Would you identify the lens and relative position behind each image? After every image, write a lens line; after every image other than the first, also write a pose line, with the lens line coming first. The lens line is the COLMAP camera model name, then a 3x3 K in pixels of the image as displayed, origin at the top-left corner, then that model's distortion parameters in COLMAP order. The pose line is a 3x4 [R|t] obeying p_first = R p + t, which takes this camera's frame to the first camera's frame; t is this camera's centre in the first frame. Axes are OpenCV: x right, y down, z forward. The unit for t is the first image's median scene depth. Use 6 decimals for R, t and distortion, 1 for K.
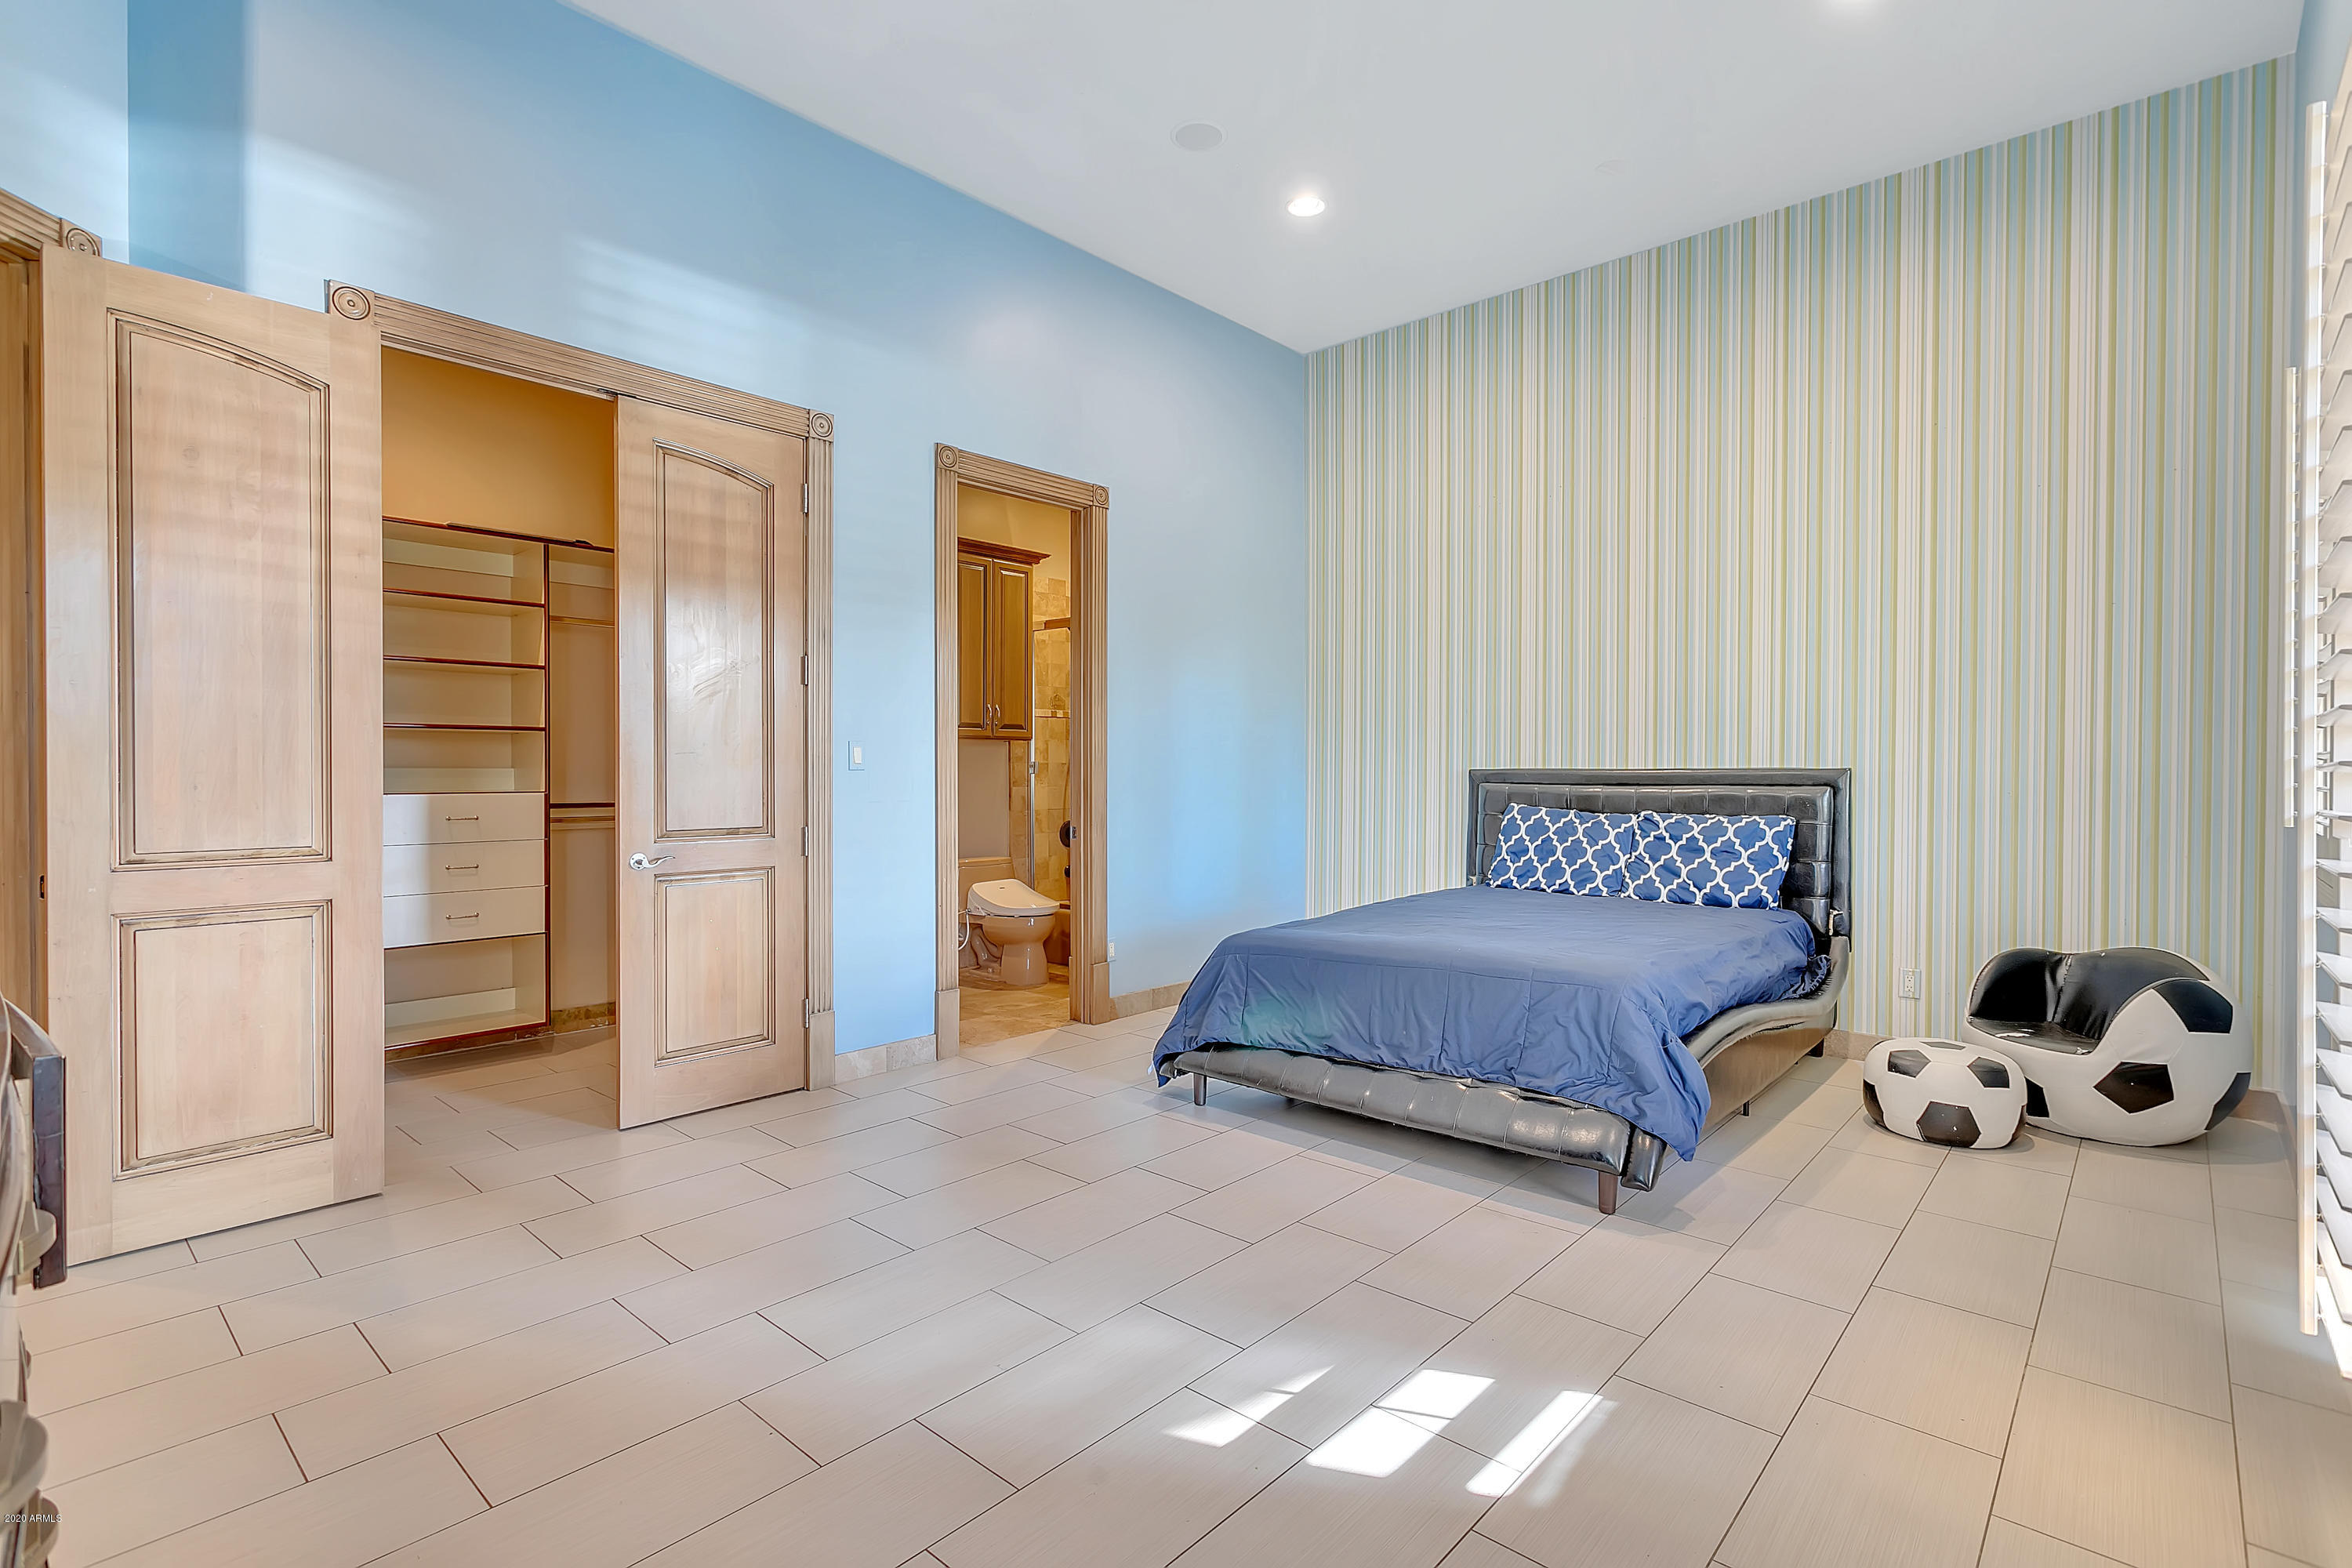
lens RADIAL K [[1105.7, 0, 1165.9], [0, 1105.7, 779.7], [0, 0, 1]] dist [-0.000574, 0.001053]
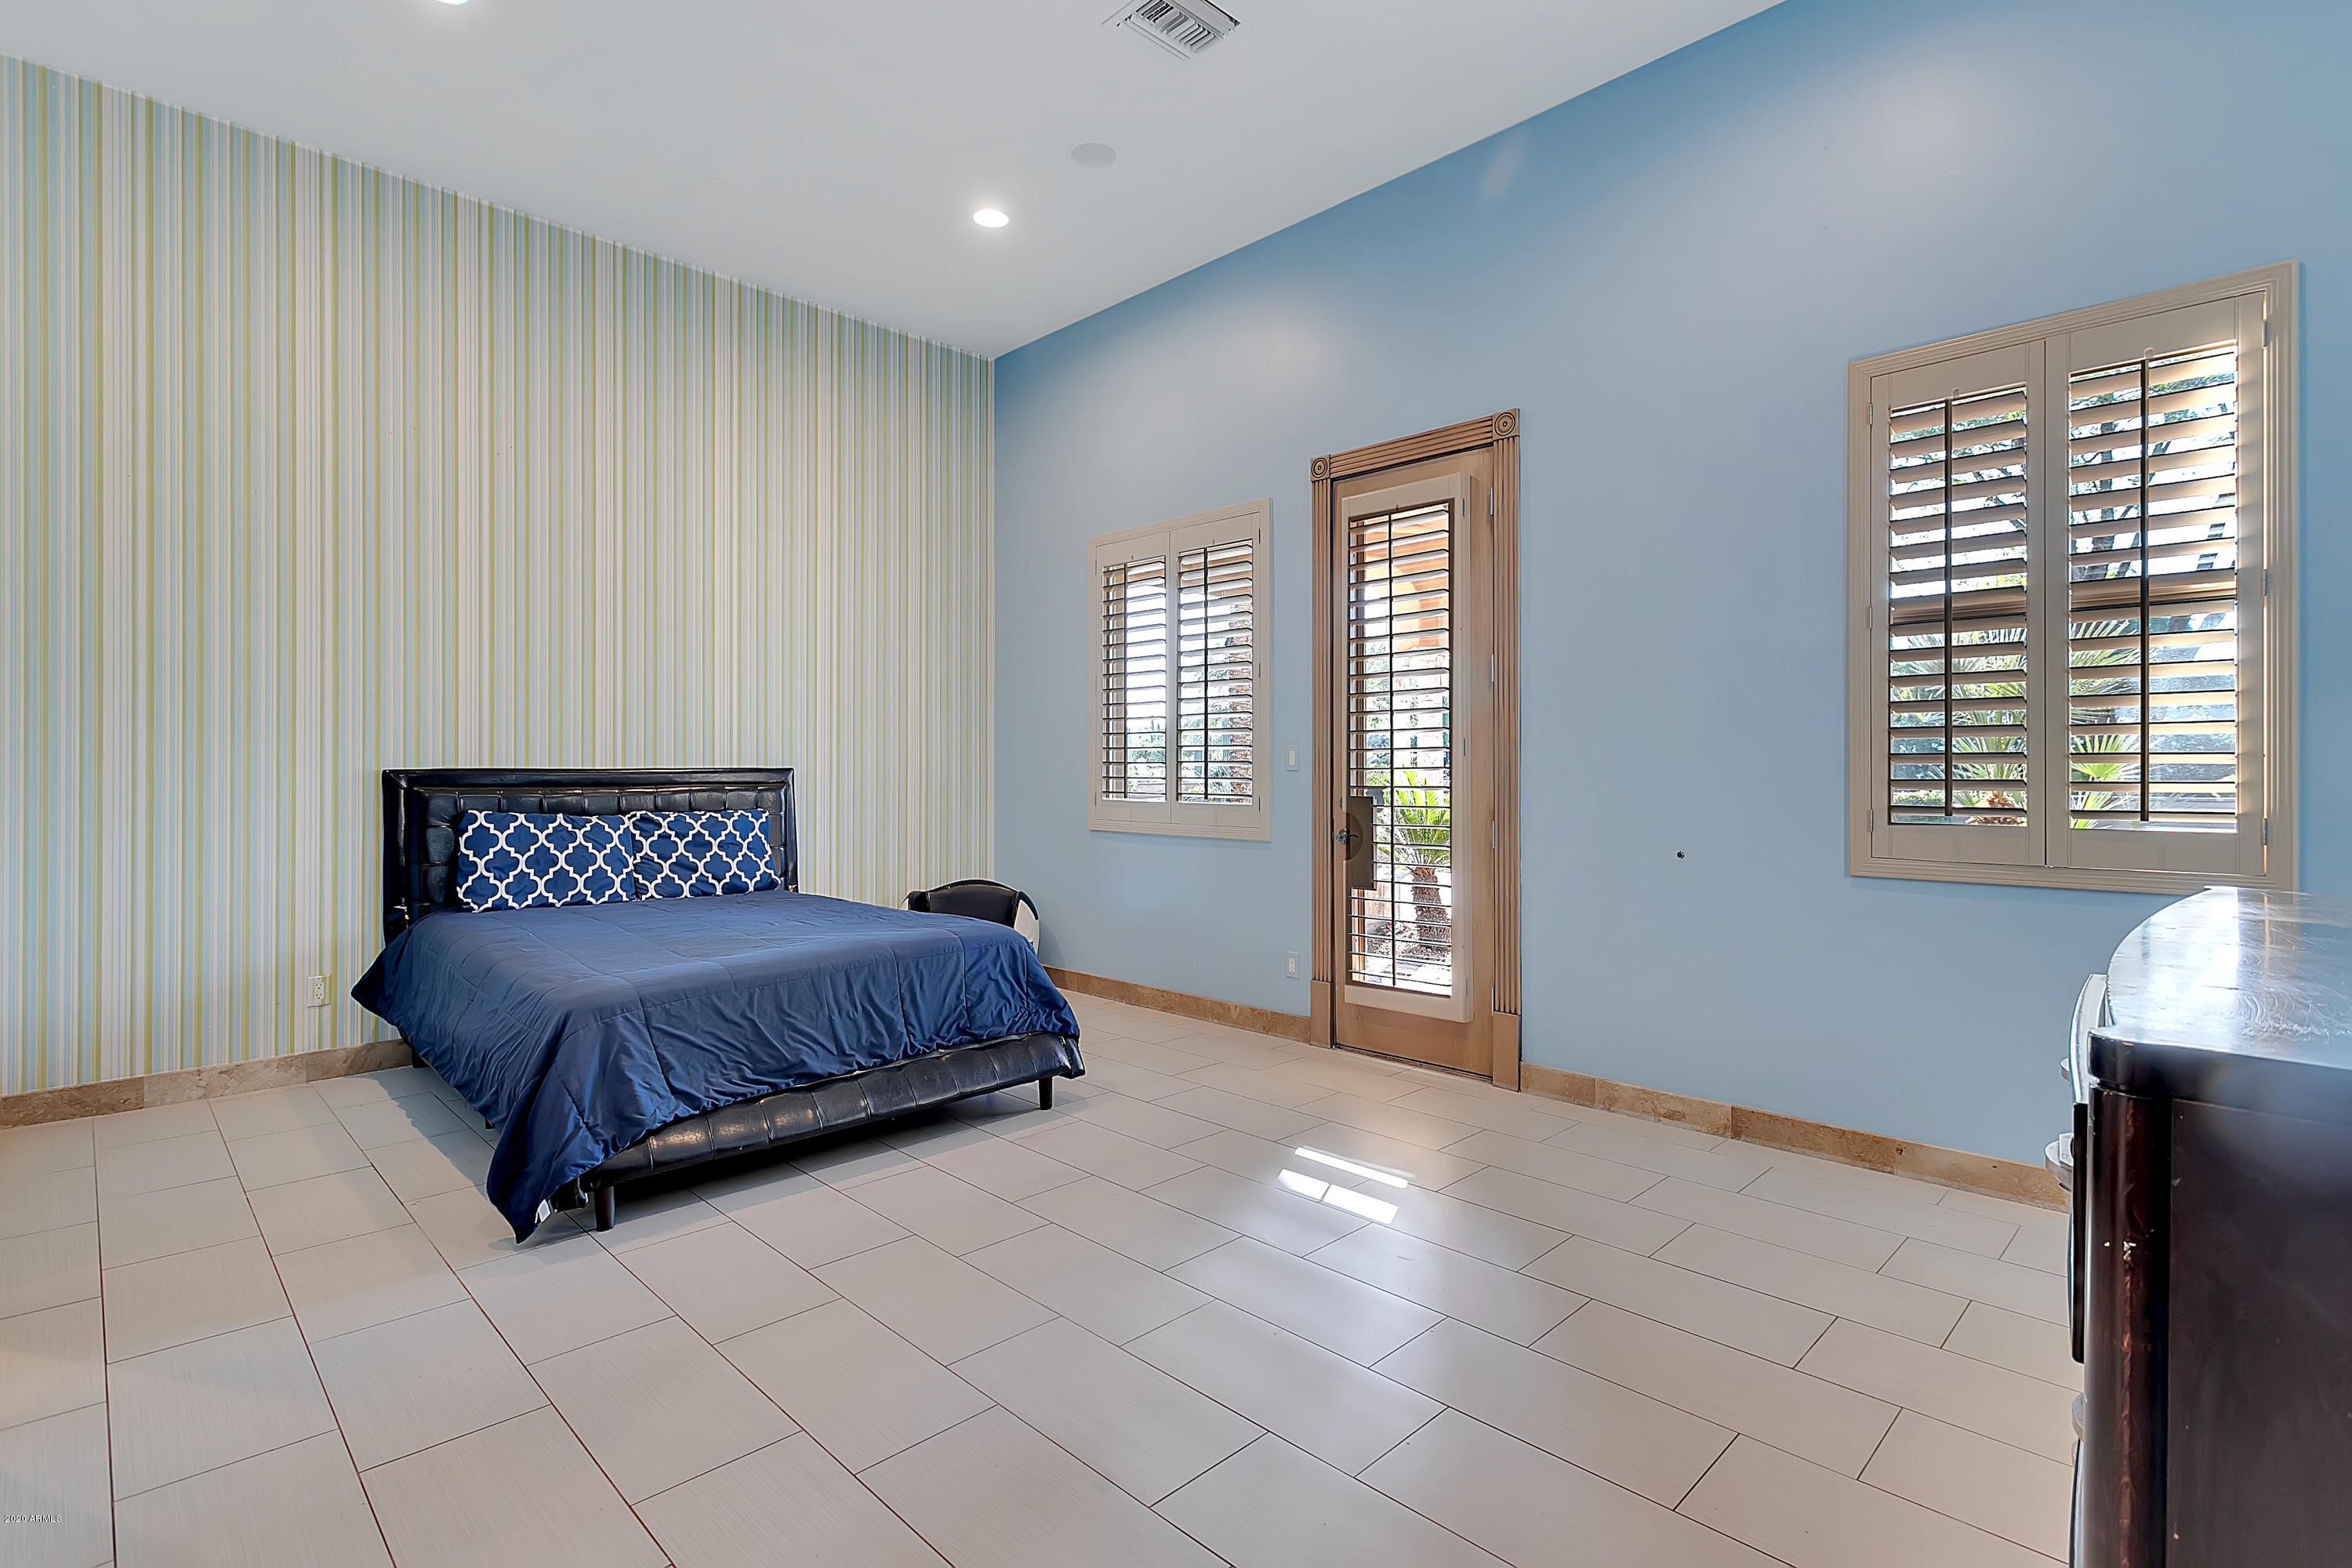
lens RADIAL K [[1105.7, 0, 1157.6], [0, 1105.7, 776.5], [0, 0, 1]] dist [-0.000574, 0.001053]
pose [[0.074653, -0.007155, 0.997184, -0.472110], [0.010700, 0.999922, 0.006374, -0.004254], [-0.997152, 0.010194, 0.074724, 0.405755]]
